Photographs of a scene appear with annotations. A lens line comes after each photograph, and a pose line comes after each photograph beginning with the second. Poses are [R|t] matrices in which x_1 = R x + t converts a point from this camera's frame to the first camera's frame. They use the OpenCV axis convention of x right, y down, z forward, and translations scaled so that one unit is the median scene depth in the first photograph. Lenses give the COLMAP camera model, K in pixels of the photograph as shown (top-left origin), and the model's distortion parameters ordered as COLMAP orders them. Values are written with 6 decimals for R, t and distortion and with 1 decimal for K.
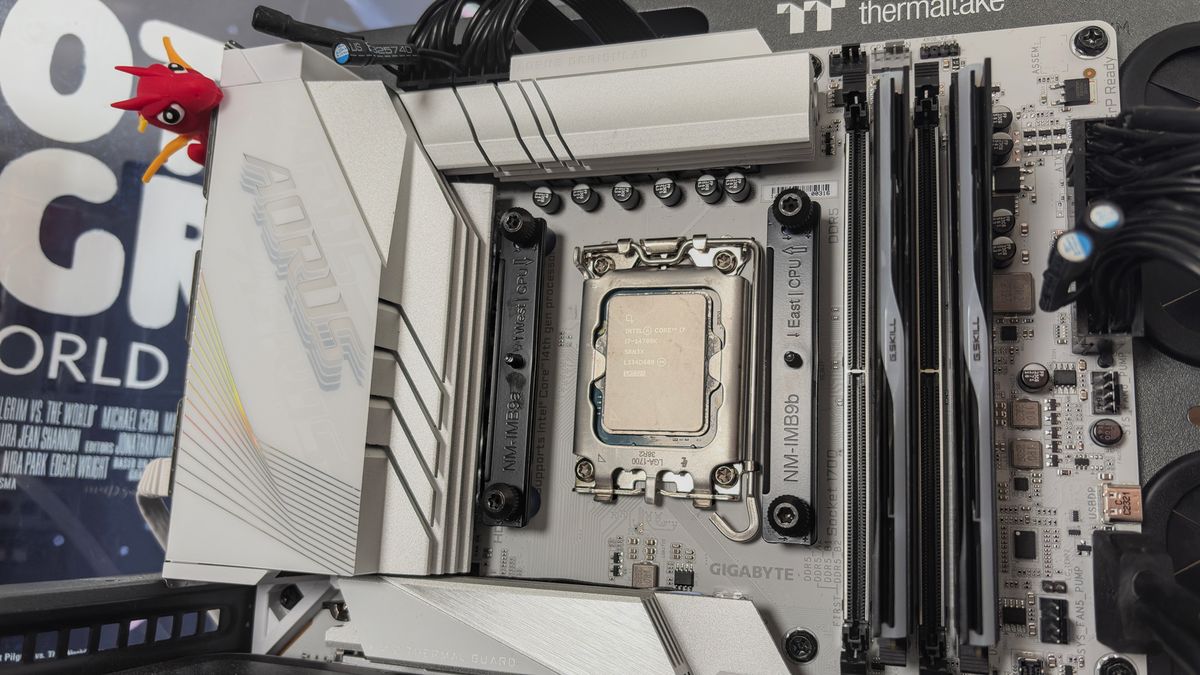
lens RADIAL K [[918.9, 0, 600.1], [0, 918.9, 334.1], [0, 0, 1]] dist [0.021698, -0.058942]
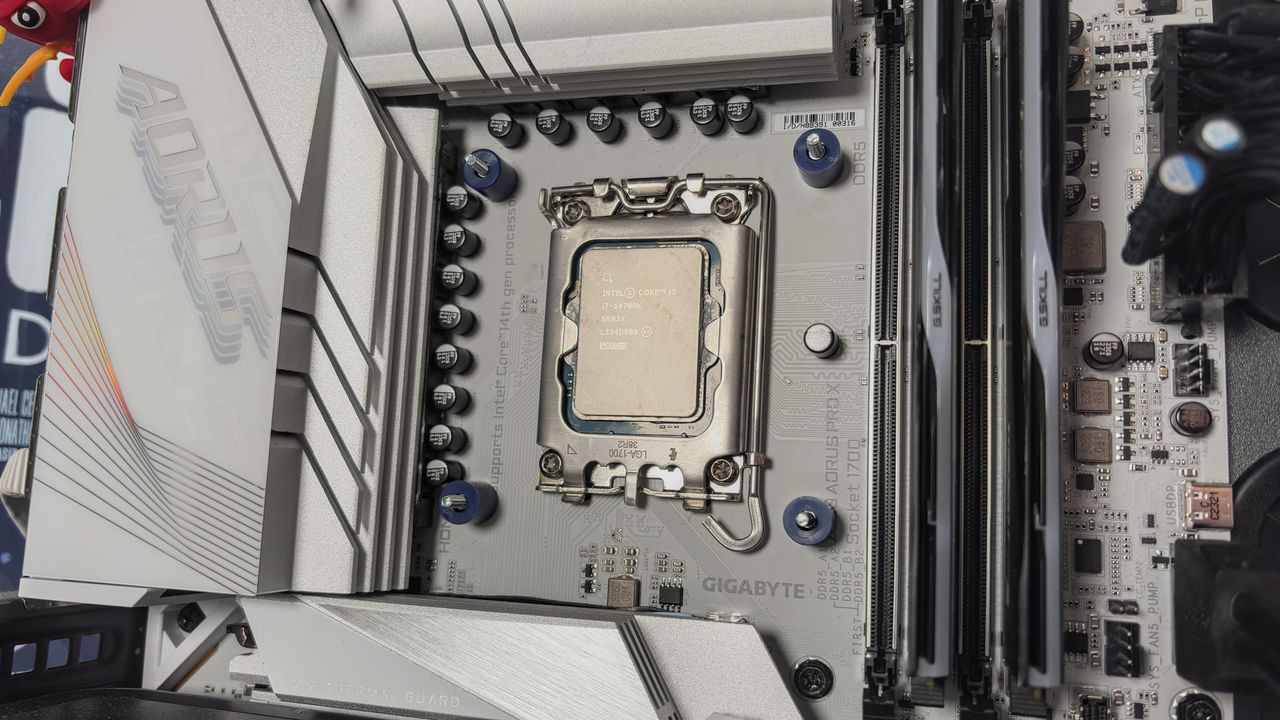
lens RADIAL K [[980.2, 0, 629.5], [0, 980.2, 363.5], [0, 0, 1]] dist [0.021698, -0.058942]
pose [[0.999309, 0.004410, 0.036913, 0.021338], [-0.006152, 0.998866, 0.047217, 0.018799], [-0.036662, -0.047411, 0.998202, 0.142405]]
